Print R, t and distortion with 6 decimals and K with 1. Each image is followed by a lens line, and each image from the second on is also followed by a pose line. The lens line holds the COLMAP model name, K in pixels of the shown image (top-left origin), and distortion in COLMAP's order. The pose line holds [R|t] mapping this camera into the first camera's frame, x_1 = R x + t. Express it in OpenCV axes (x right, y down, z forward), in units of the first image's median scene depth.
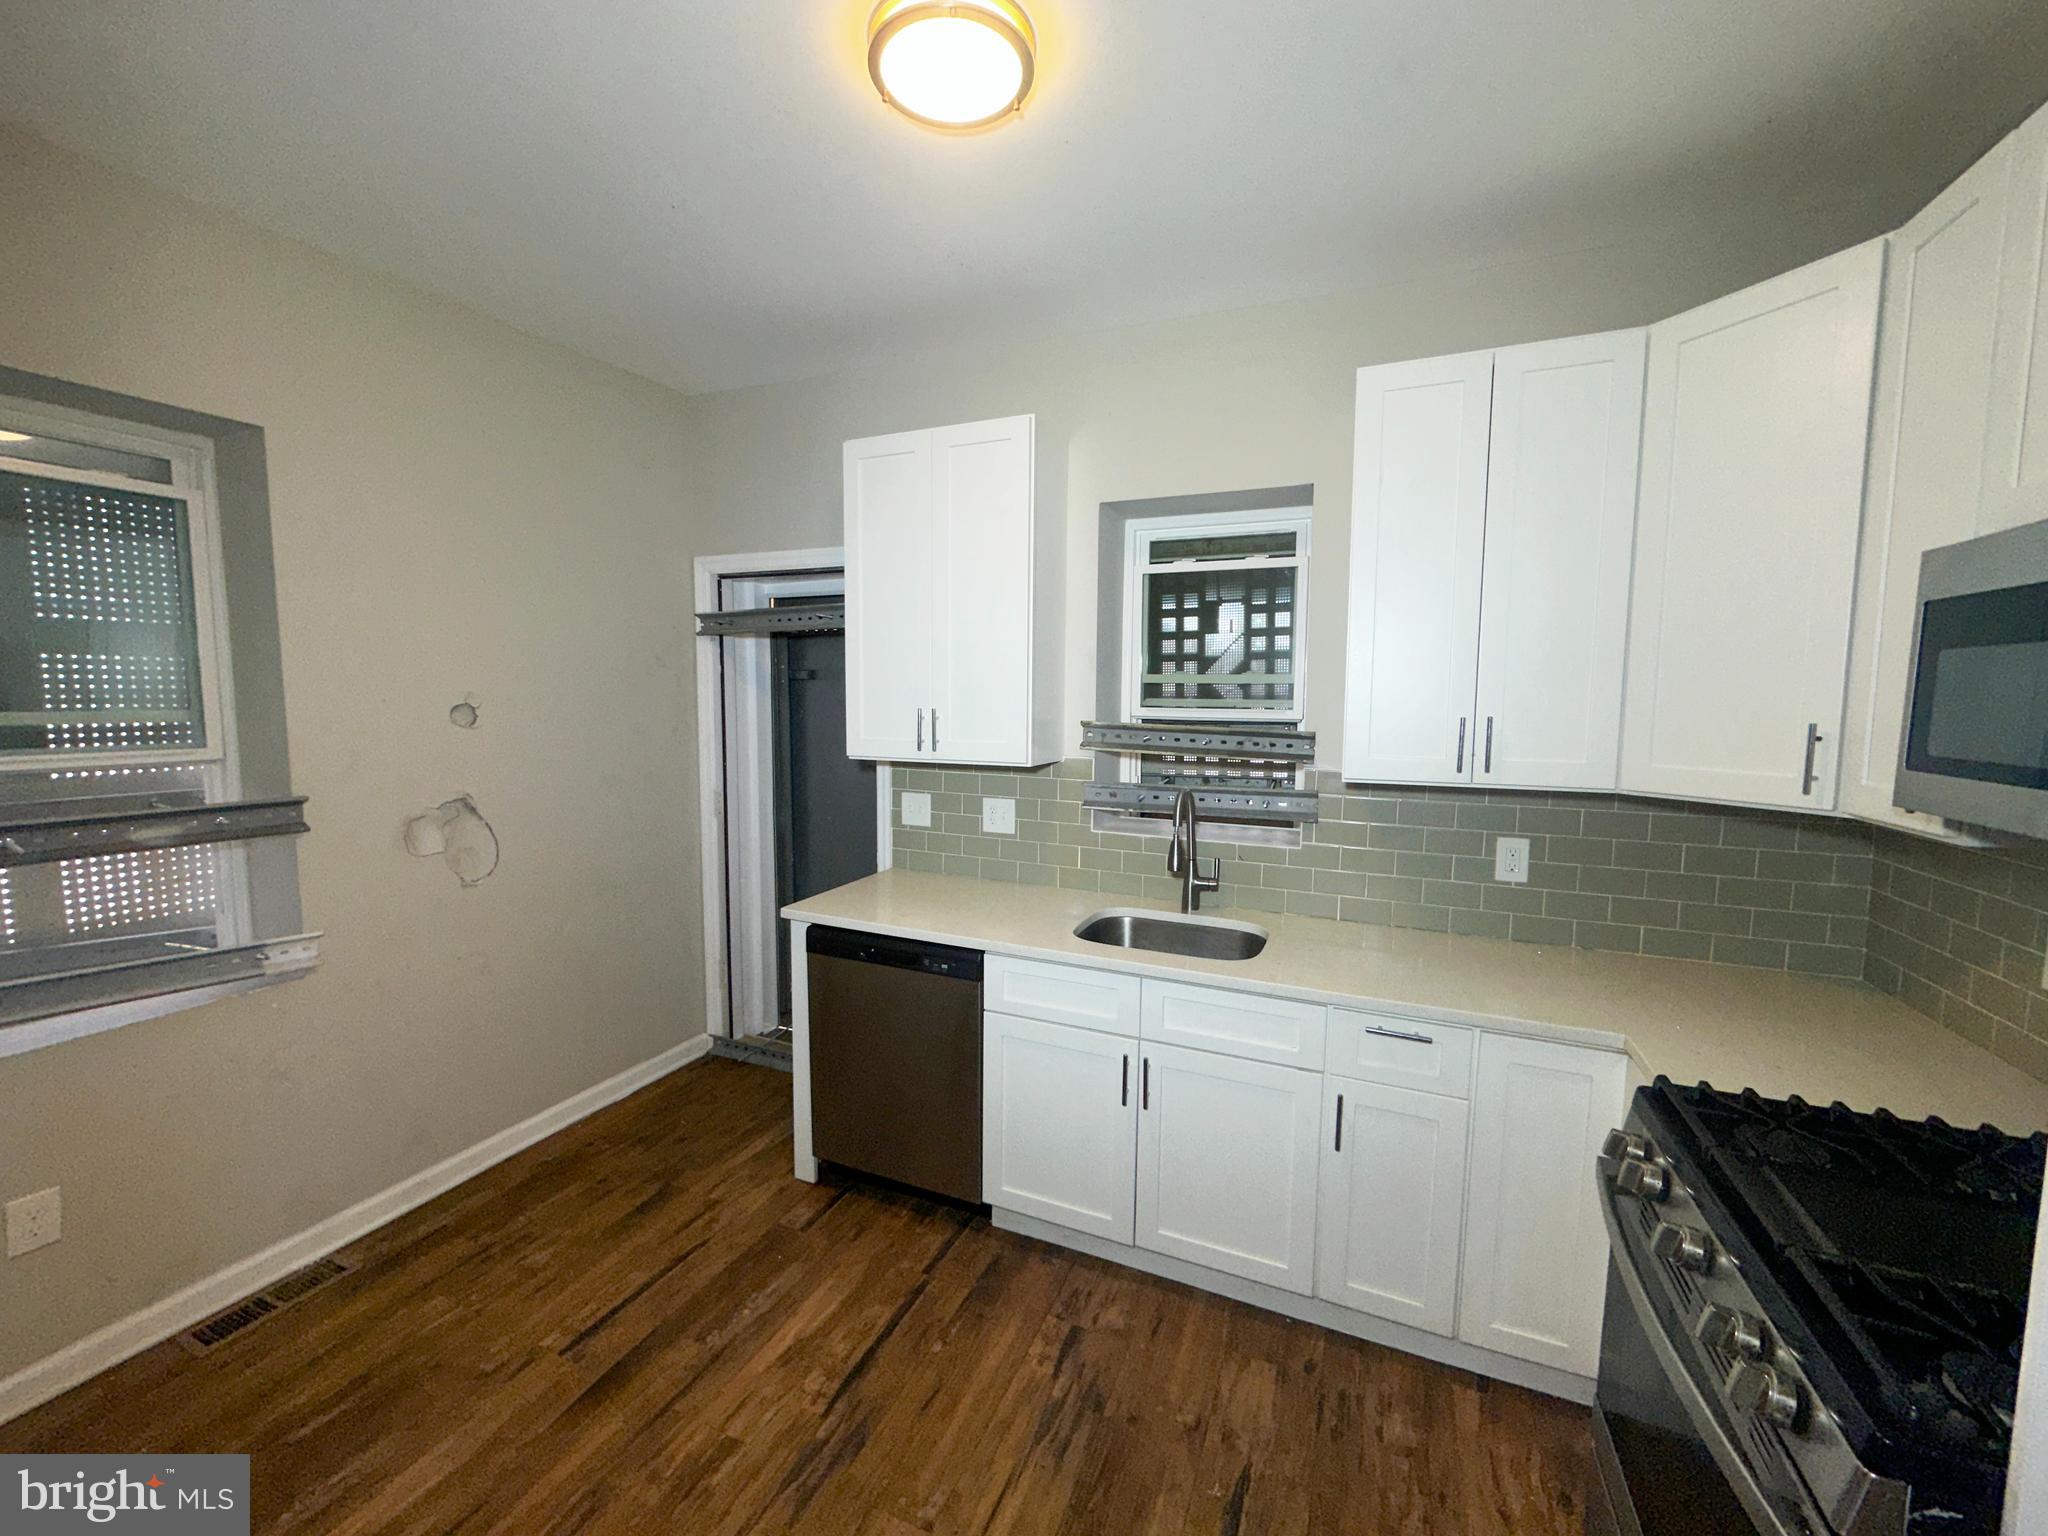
lens RADIAL K [[818.3, 0, 1024.0], [0, 818.3, 768.0], [0, 0, 1]] dist [-0.000555, 0.000027]
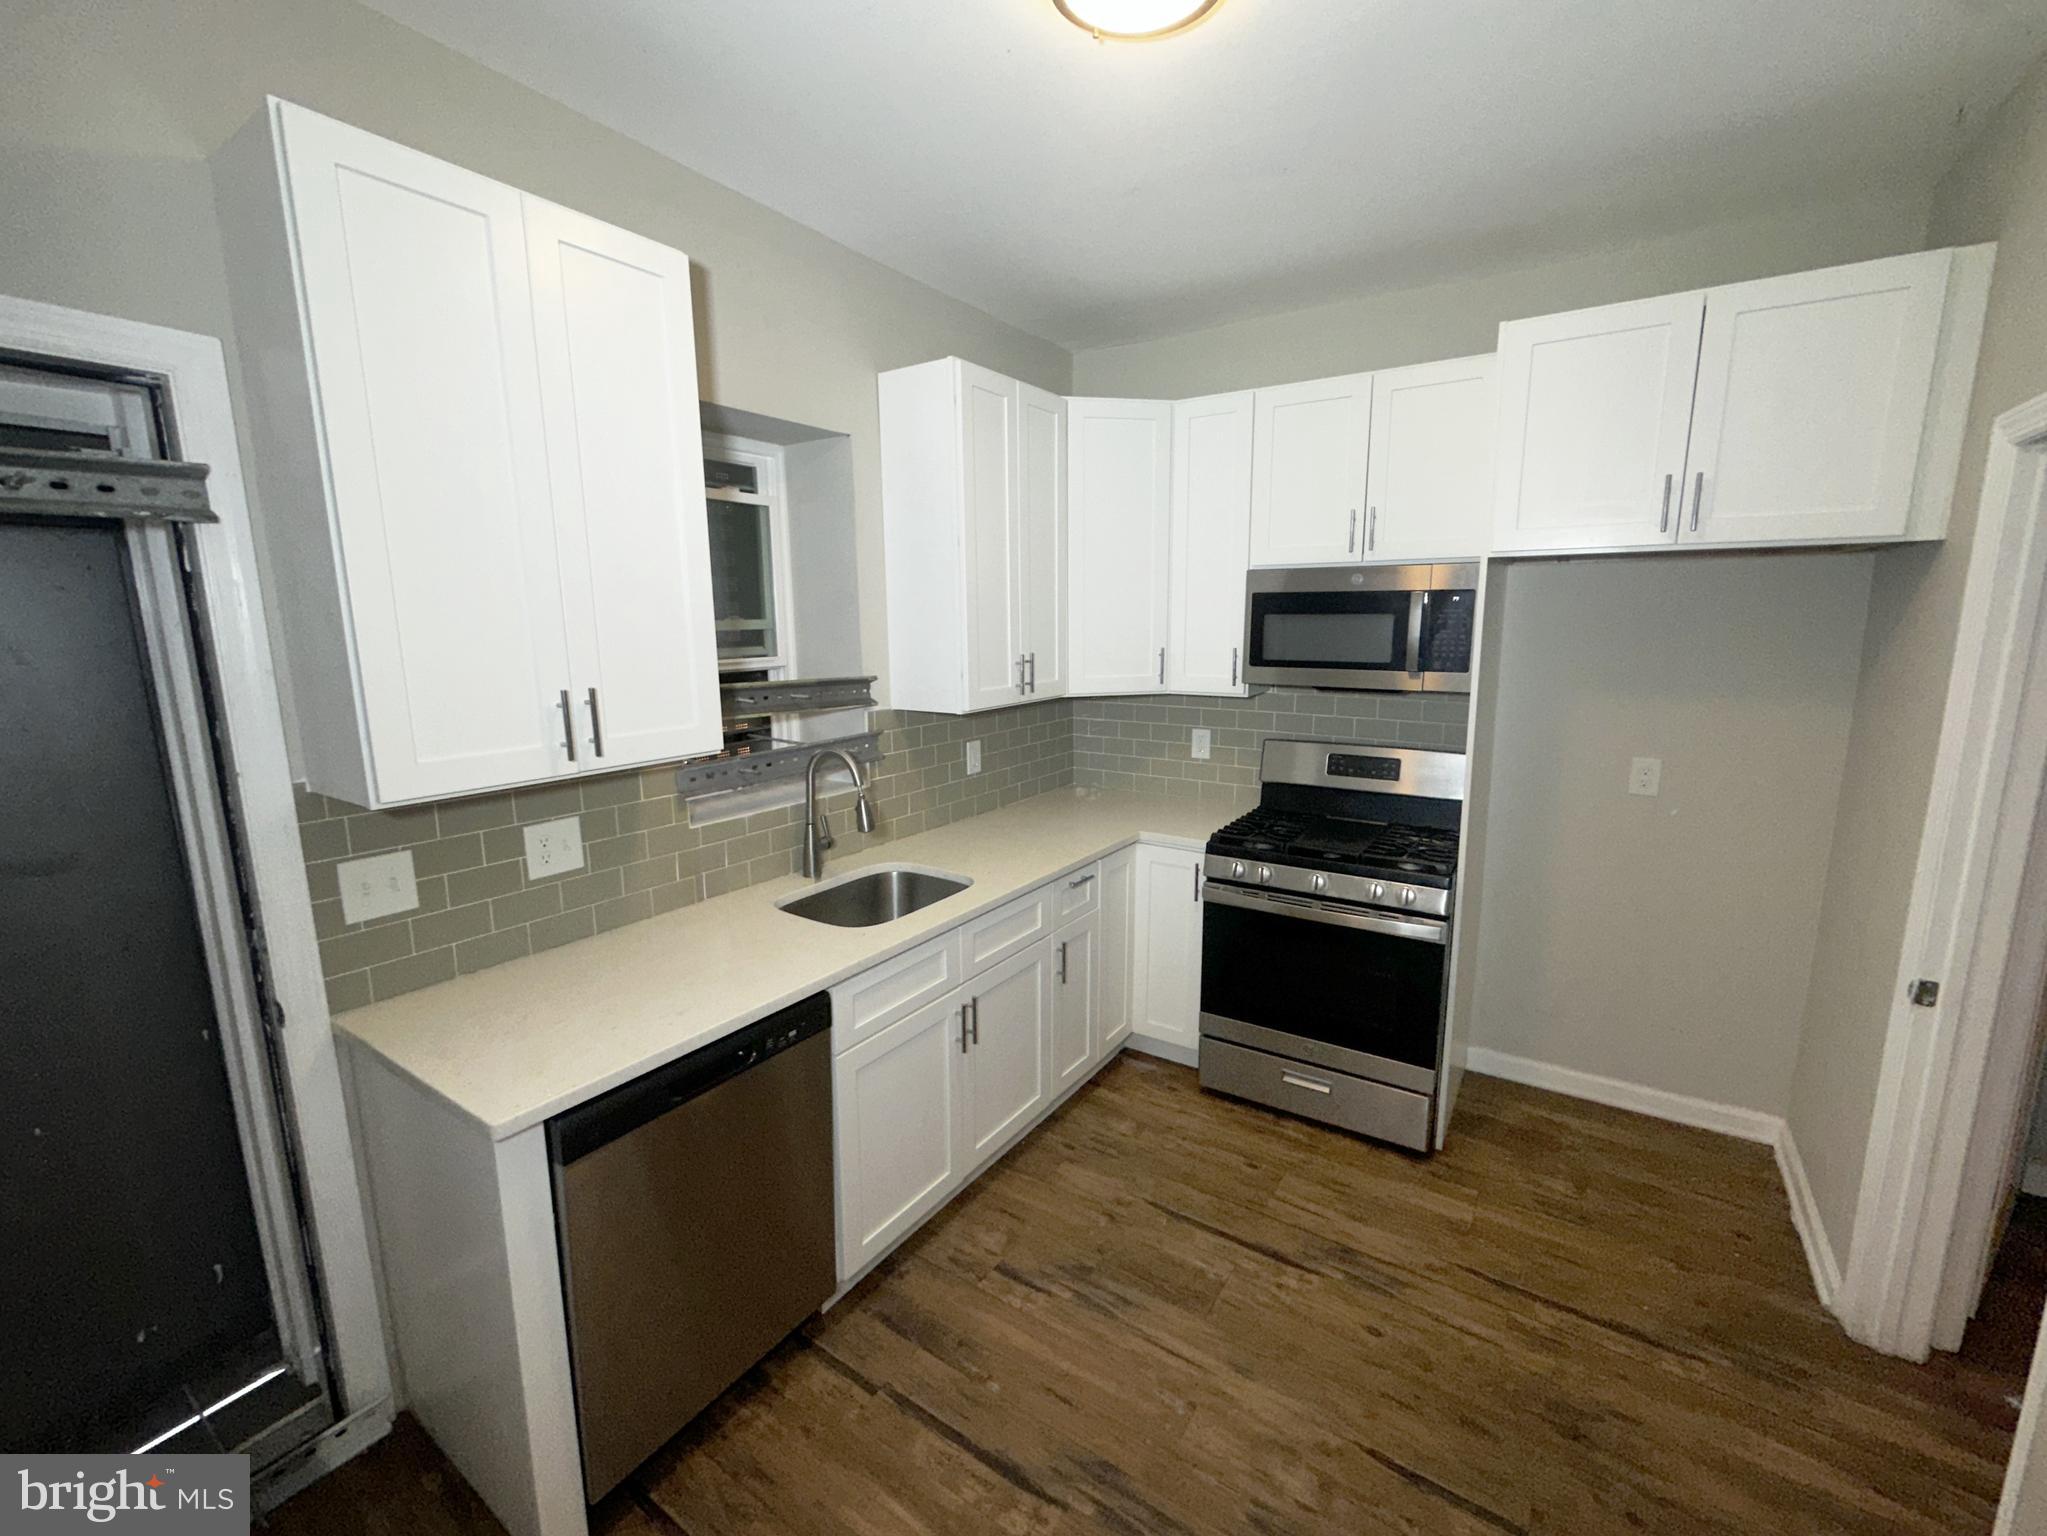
lens RADIAL K [[863.3, 0, 1023.5], [0, 863.3, 768.0], [0, 0, 1]] dist [-0.000371, -0.000148]
pose [[0.175573, -0.181748, 0.967544, -0.821140], [0.100829, 0.980962, 0.165972, -0.105602], [-0.979289, 0.068416, 0.190556, 0.677426]]
